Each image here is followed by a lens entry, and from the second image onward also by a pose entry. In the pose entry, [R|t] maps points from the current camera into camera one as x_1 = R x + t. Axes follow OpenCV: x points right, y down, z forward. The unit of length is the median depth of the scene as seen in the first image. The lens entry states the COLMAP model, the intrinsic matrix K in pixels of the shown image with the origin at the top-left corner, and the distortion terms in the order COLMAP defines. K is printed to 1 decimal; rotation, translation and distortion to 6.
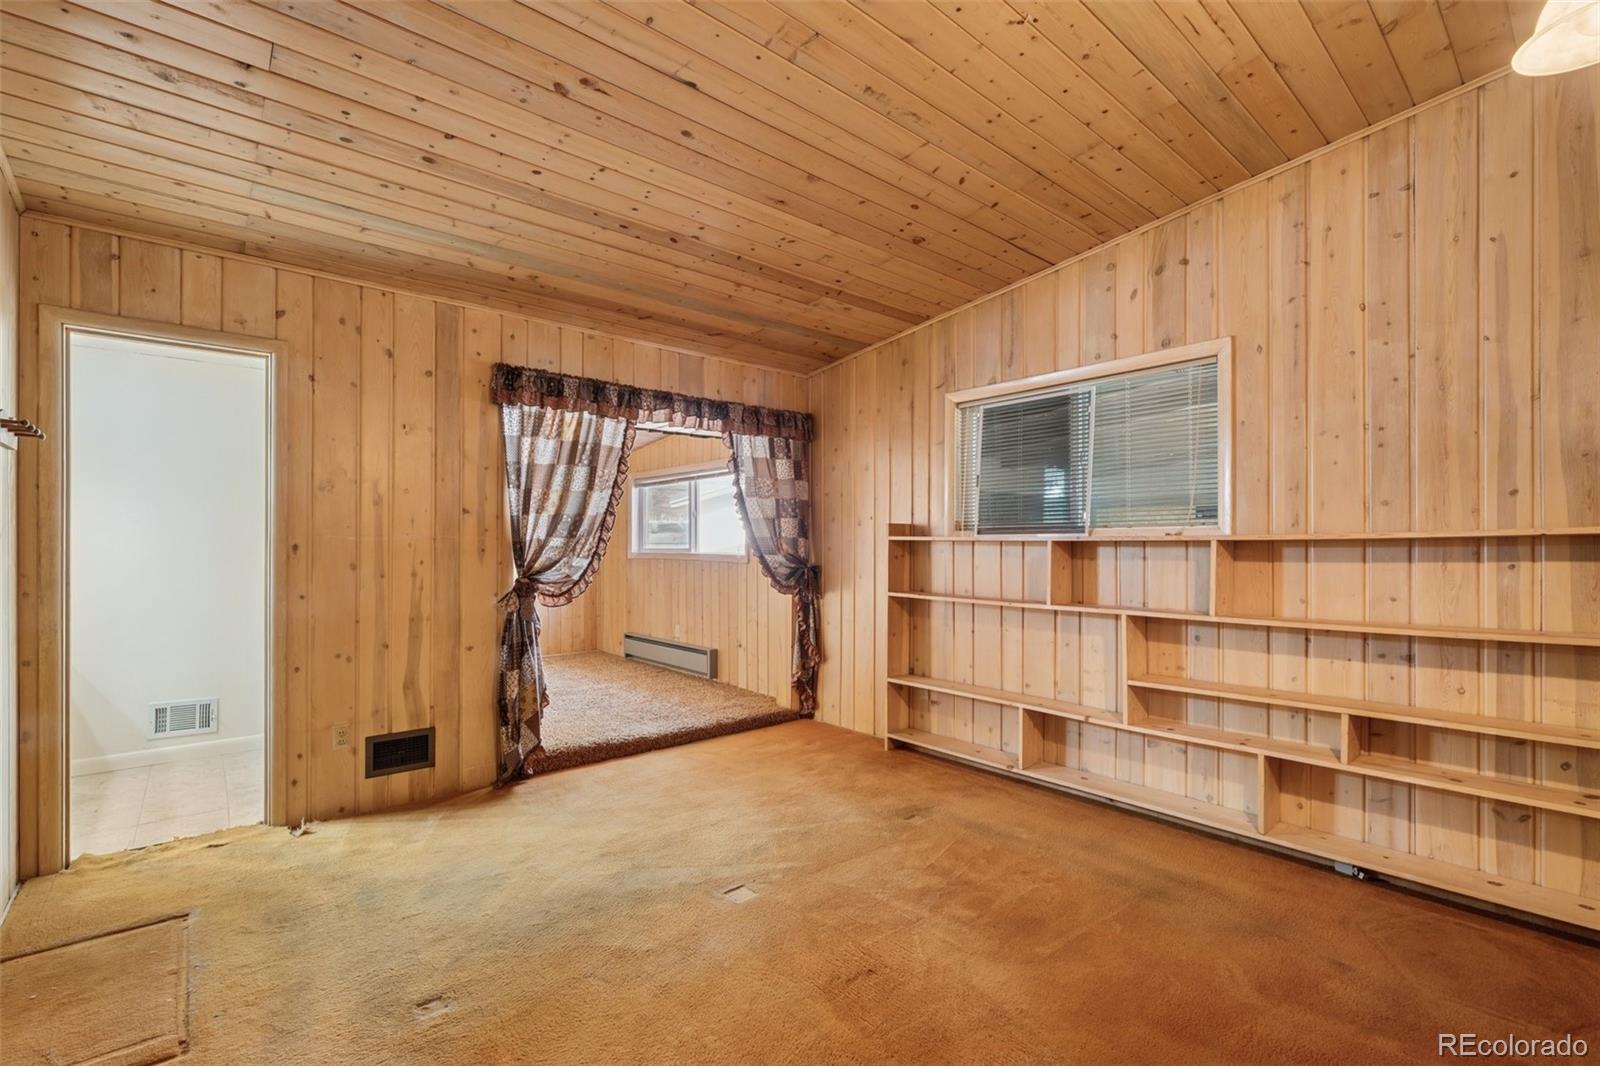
lens RADIAL K [[707.6, 0, 795.5], [0, 707.6, 541.3], [0, 0, 1]] dist [-0.001341, 0.000075]
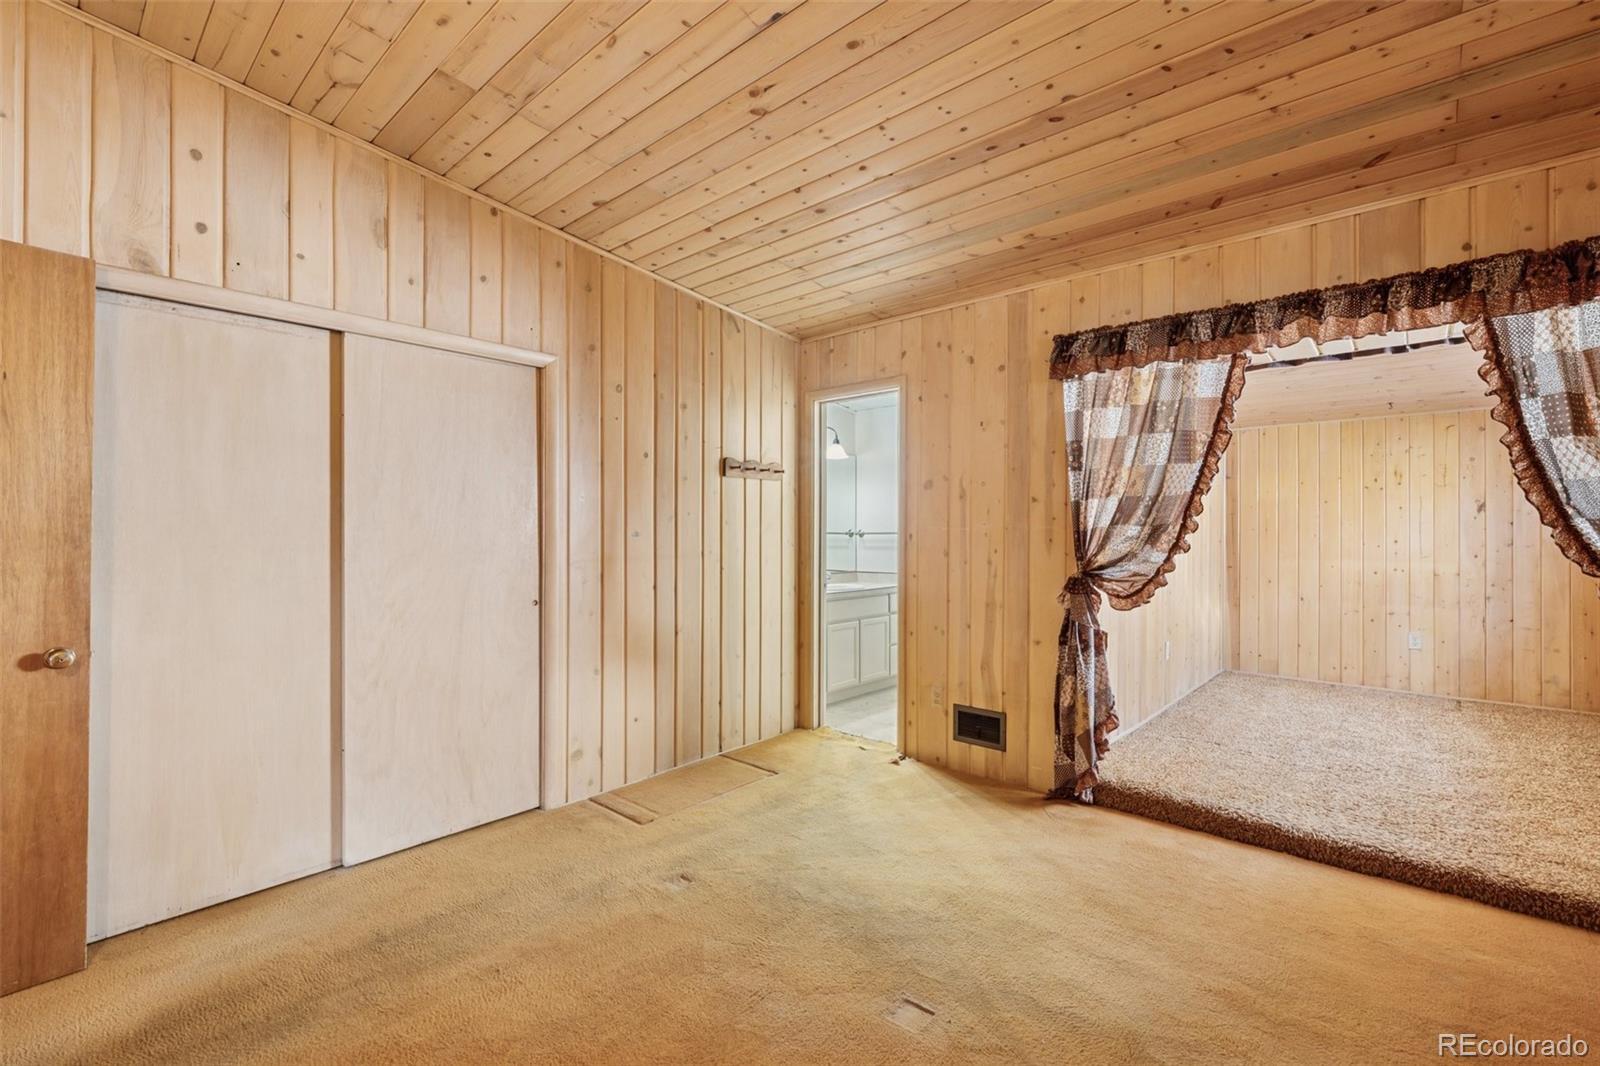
lens RADIAL K [[702.9, 0, 800.5], [0, 702.9, 525.4], [0, 0, 1]] dist [-0.003133, -0.000341]
pose [[0.131603, -0.009117, -0.991261, 0.452464], [0.004628, 0.999952, -0.008582, -0.000632], [0.991292, -0.003458, 0.131639, 0.570750]]
